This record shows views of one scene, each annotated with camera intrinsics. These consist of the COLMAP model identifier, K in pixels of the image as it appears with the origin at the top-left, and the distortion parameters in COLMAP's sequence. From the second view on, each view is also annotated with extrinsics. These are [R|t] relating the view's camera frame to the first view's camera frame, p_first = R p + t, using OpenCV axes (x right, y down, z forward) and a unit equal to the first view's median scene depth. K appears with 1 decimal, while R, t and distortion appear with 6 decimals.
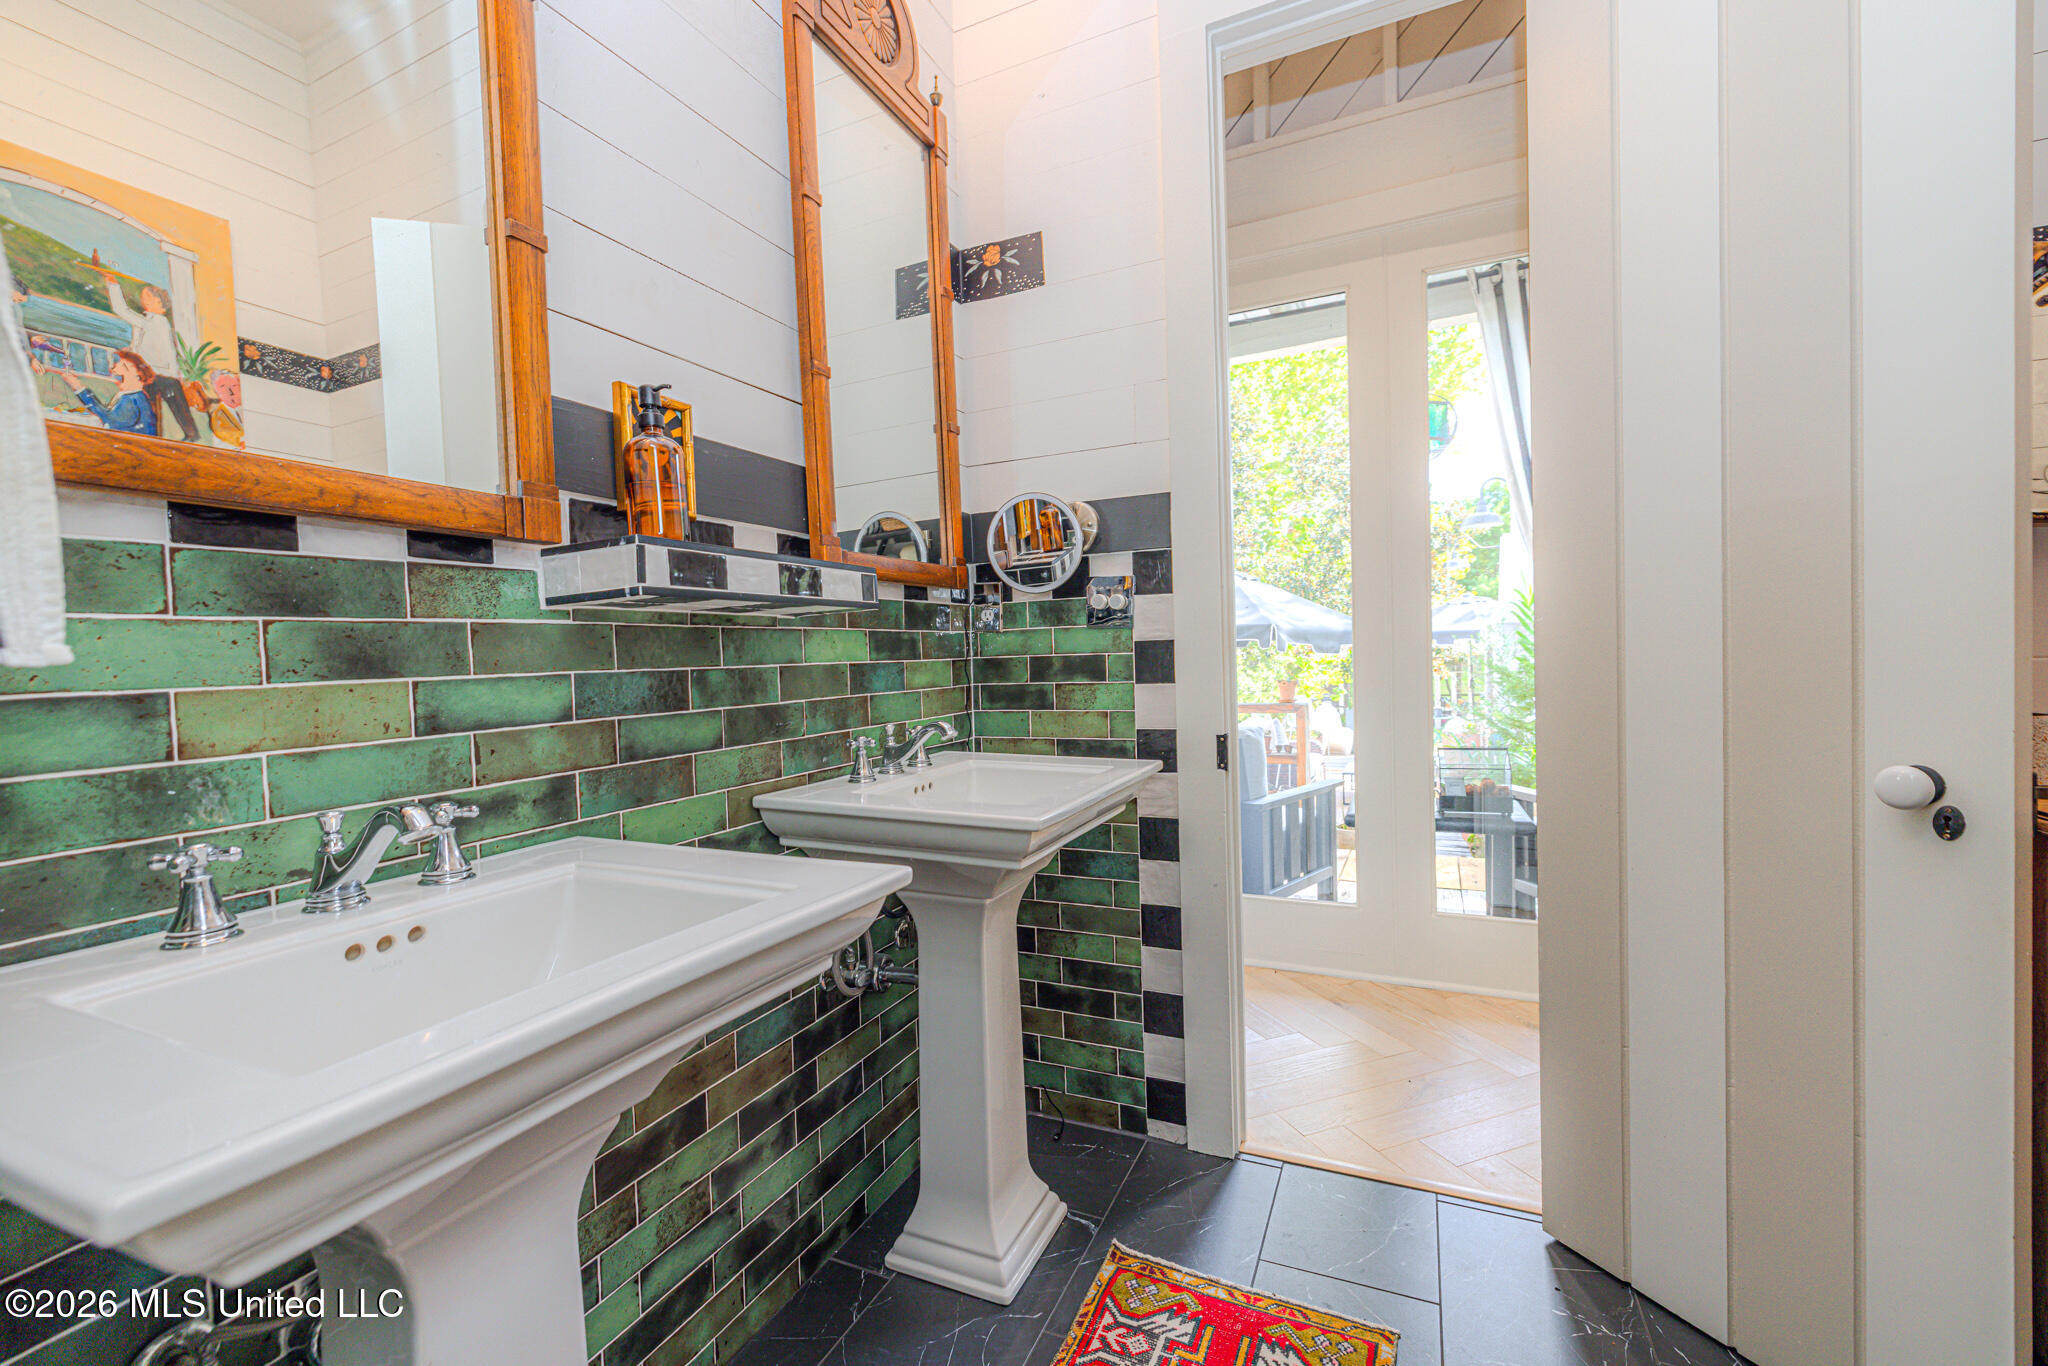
lens RADIAL K [[859.5, 0, 1024.5], [0, 859.5, 685.9], [0, 0, 1]] dist [-0.008058, 0.000099]
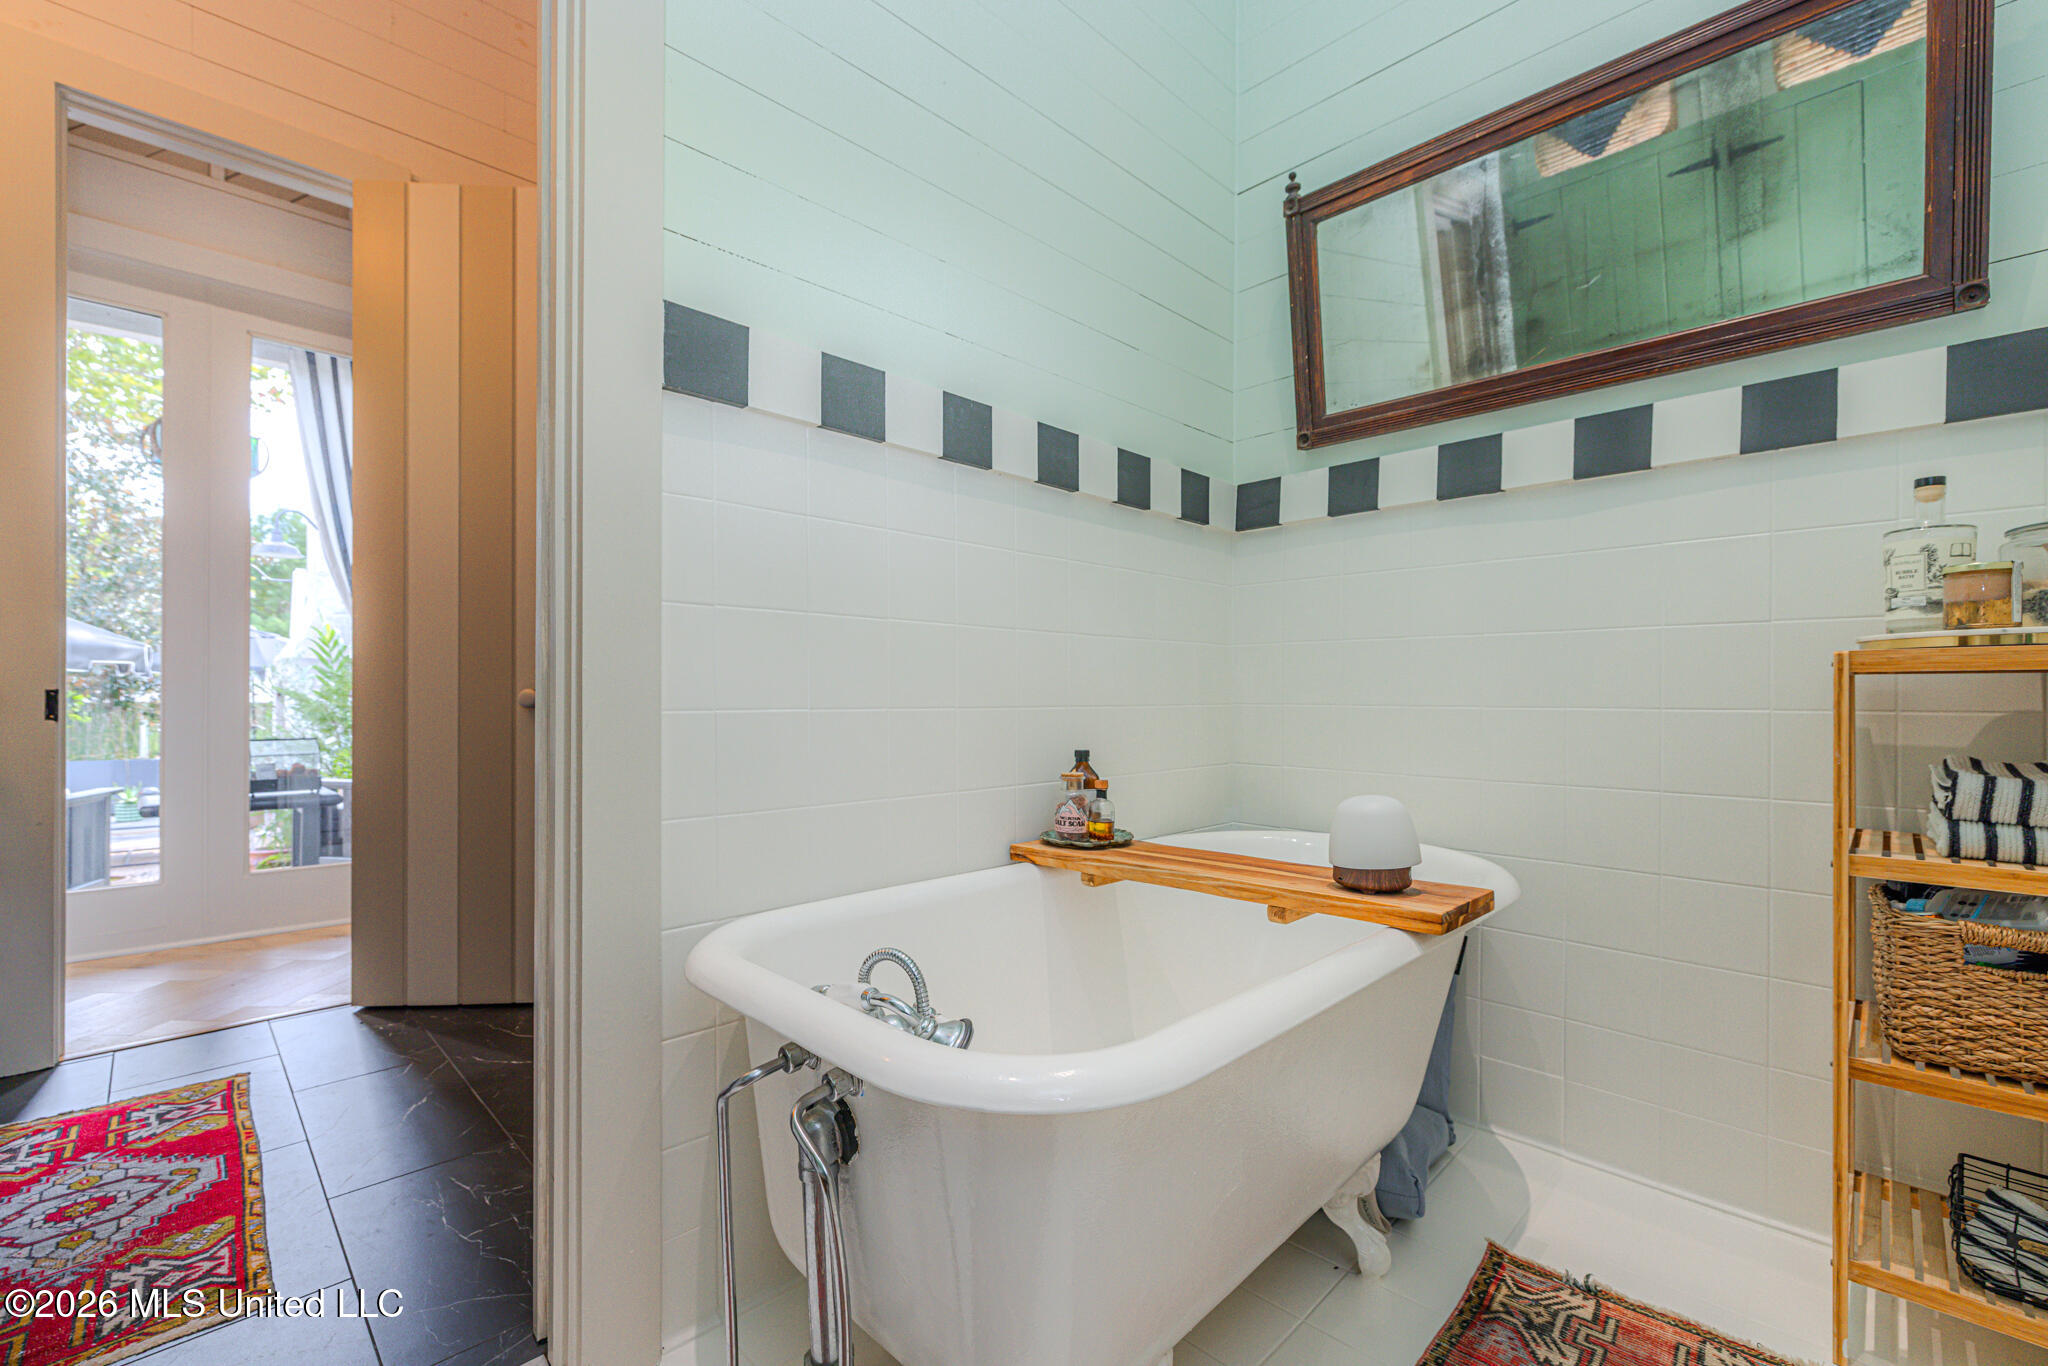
lens RADIAL K [[859.5, 0, 1027.1], [0, 859.5, 694.1], [0, 0, 1]] dist [-0.008058, 0.000099]
pose [[0.342005, 0.034825, 0.939052, -0.255390], [0.018978, 0.998853, -0.043955, 0.089244], [-0.939506, 0.032854, 0.340952, -0.398864]]
